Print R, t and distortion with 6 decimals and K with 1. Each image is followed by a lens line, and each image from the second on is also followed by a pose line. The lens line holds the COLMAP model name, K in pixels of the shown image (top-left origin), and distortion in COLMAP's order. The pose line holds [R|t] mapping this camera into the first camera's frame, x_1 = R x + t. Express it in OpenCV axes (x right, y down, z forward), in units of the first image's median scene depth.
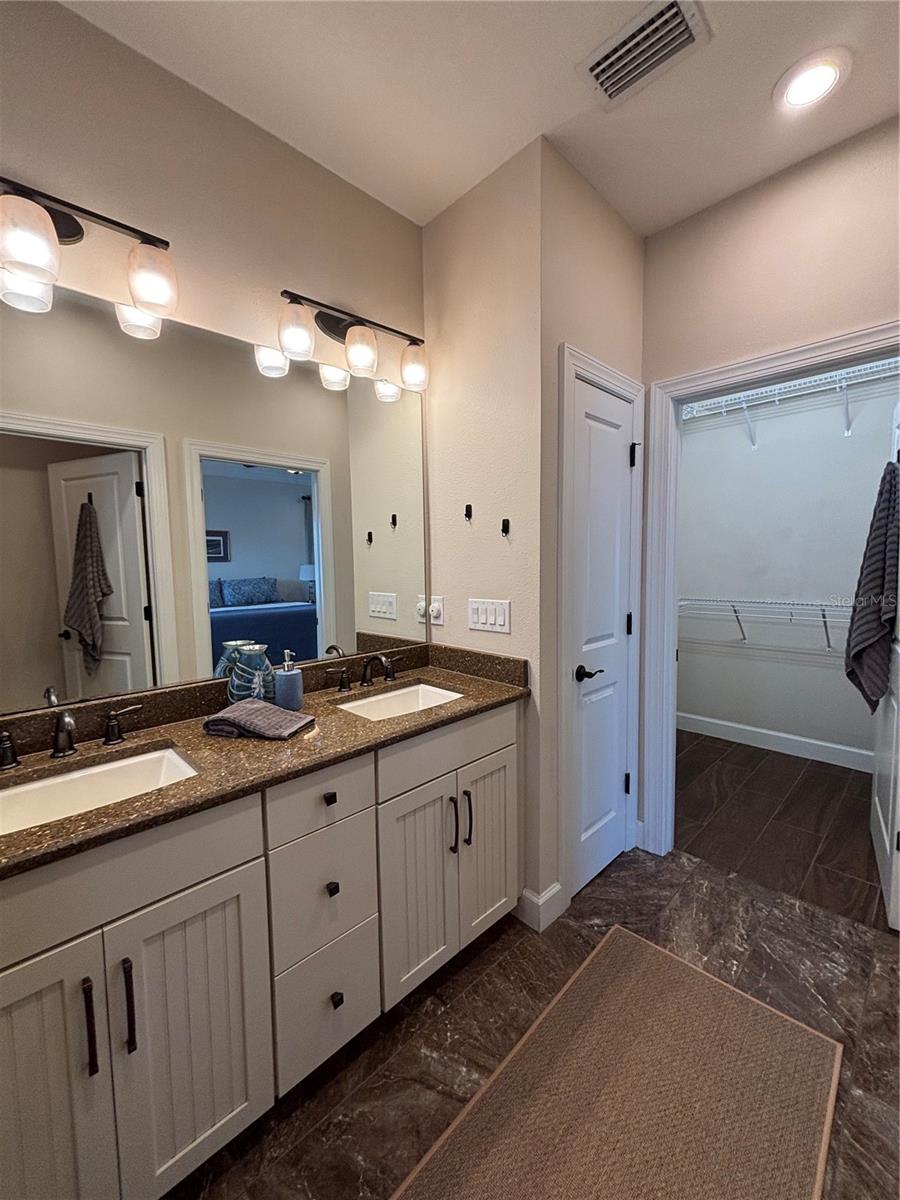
lens RADIAL K [[482.5, 0, 457.6], [0, 482.5, 595.2], [0, 0, 1]] dist [-0.002572, 0.001704]
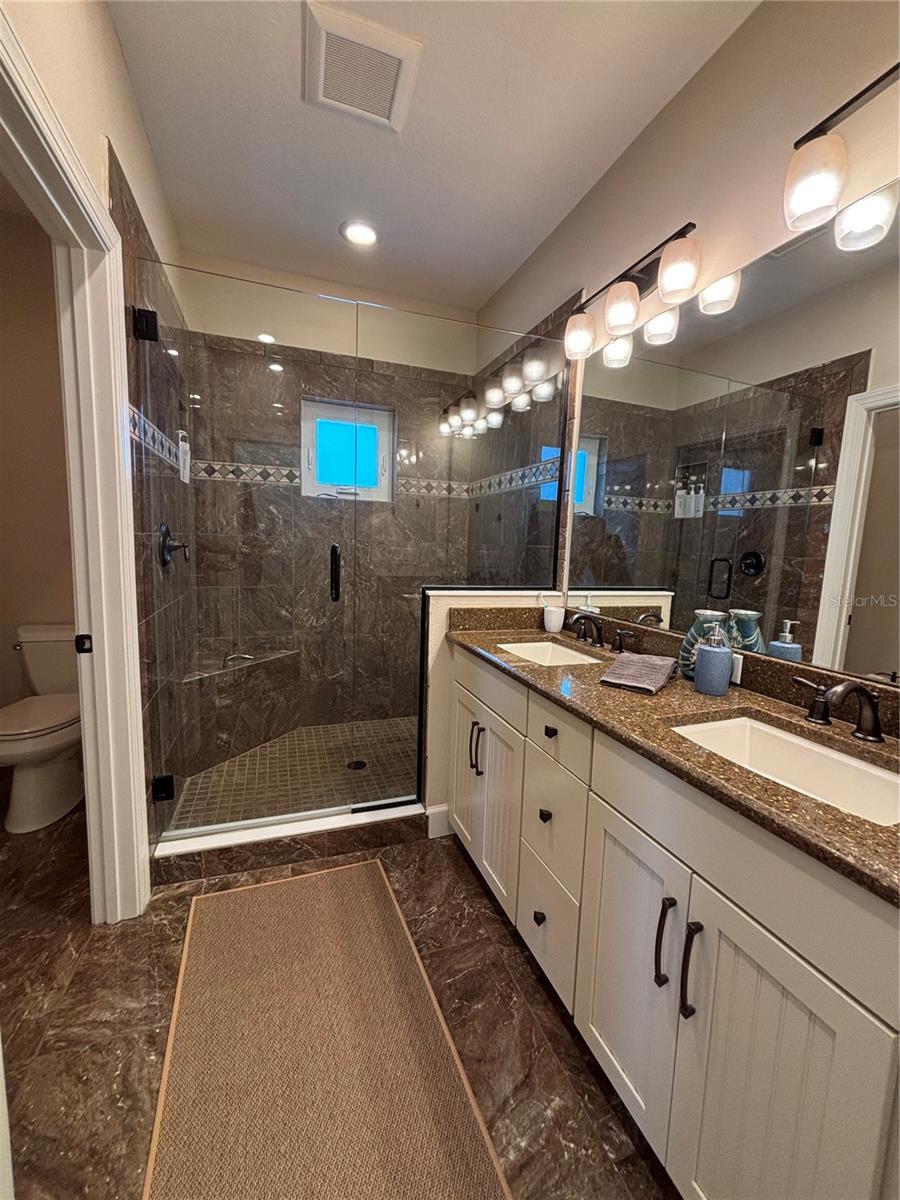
lens RADIAL K [[482.5, 0, 450.0], [0, 482.5, 603.9], [0, 0, 1]] dist [-0.002572, 0.001704]
pose [[-0.419952, 0.105969, -0.901338, 0.666473], [-0.110645, 0.979773, 0.166742, -0.005828], [0.900776, 0.169752, -0.399733, 1.028850]]
